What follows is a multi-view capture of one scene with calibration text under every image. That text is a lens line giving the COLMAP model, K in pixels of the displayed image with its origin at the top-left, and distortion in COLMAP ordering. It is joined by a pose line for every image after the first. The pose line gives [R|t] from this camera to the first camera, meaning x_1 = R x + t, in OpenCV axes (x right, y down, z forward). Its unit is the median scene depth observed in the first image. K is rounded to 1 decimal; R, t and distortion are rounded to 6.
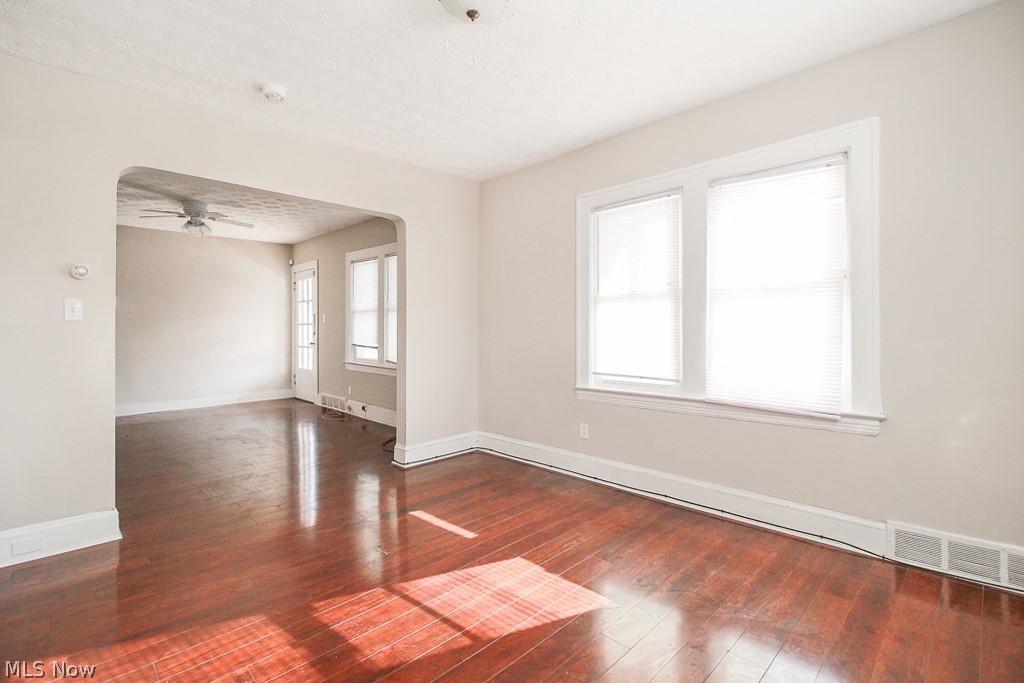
lens RADIAL K [[472.6, 0, 510.4], [0, 472.6, 335.5], [0, 0, 1]] dist [0.011002, -0.007695]
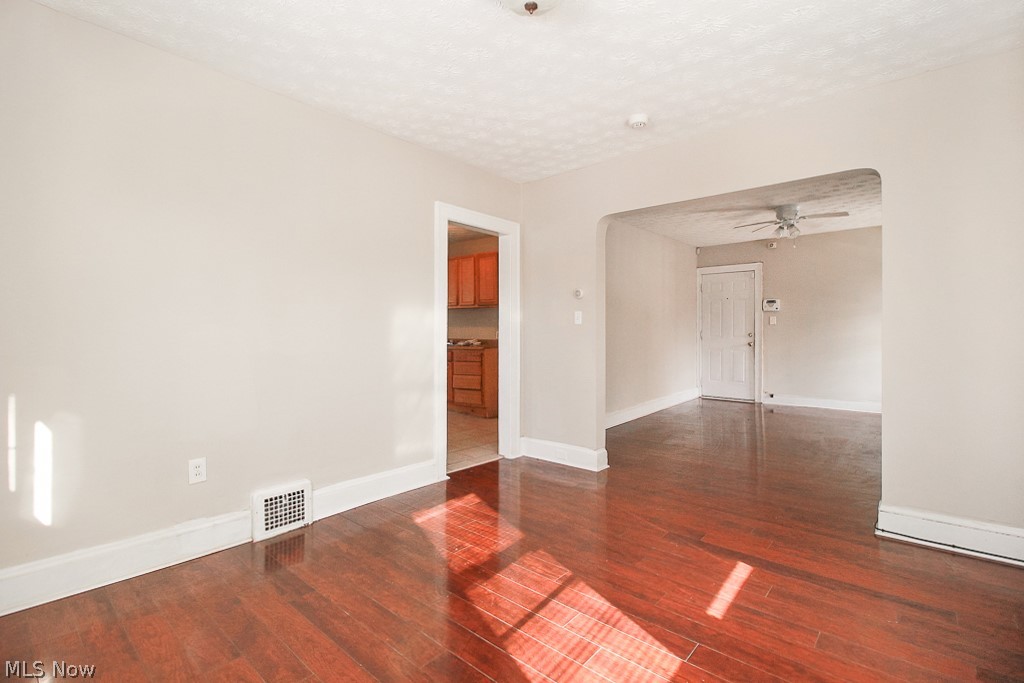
lens RADIAL K [[472.6, 0, 507.3], [0, 472.6, 333.8], [0, 0, 1]] dist [0.011002, -0.007695]
pose [[0.061273, 0.013101, -0.998035, 0.806324], [-0.013139, 0.999838, 0.012318, -0.019548], [0.998035, 0.012359, 0.061436, 0.809890]]
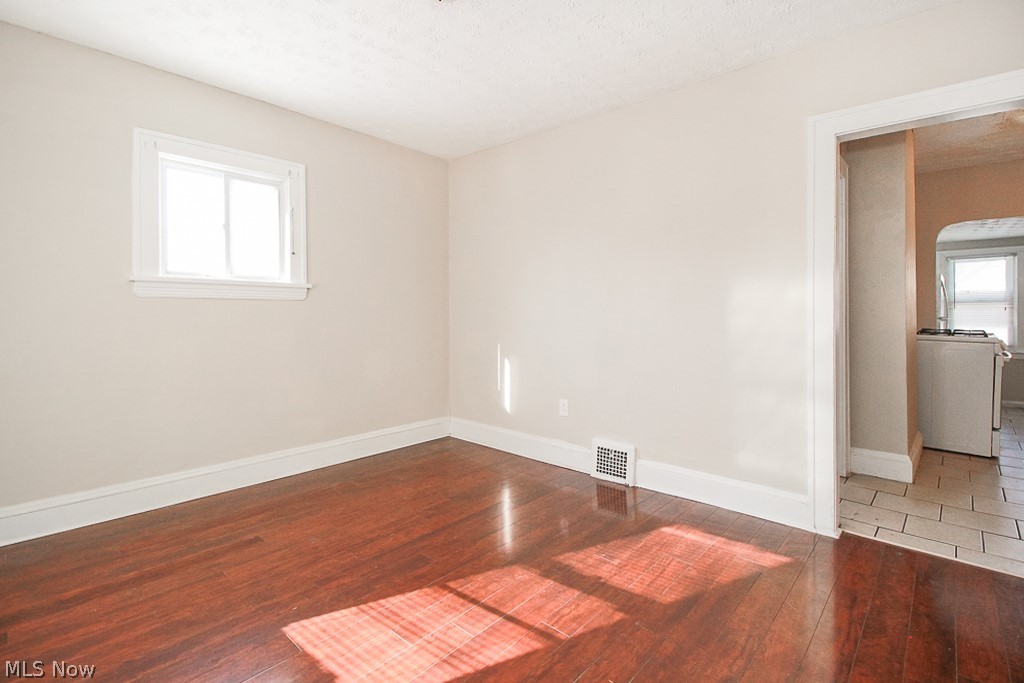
lens RADIAL K [[472.6, 0, 508.6], [0, 472.6, 316.9], [0, 0, 1]] dist [0.011002, -0.007695]
pose [[-0.998460, 0.009830, -0.054600, -0.148273], [0.008751, 0.999762, 0.019960, -0.018270], [0.054783, 0.019452, -0.998309, 1.833410]]
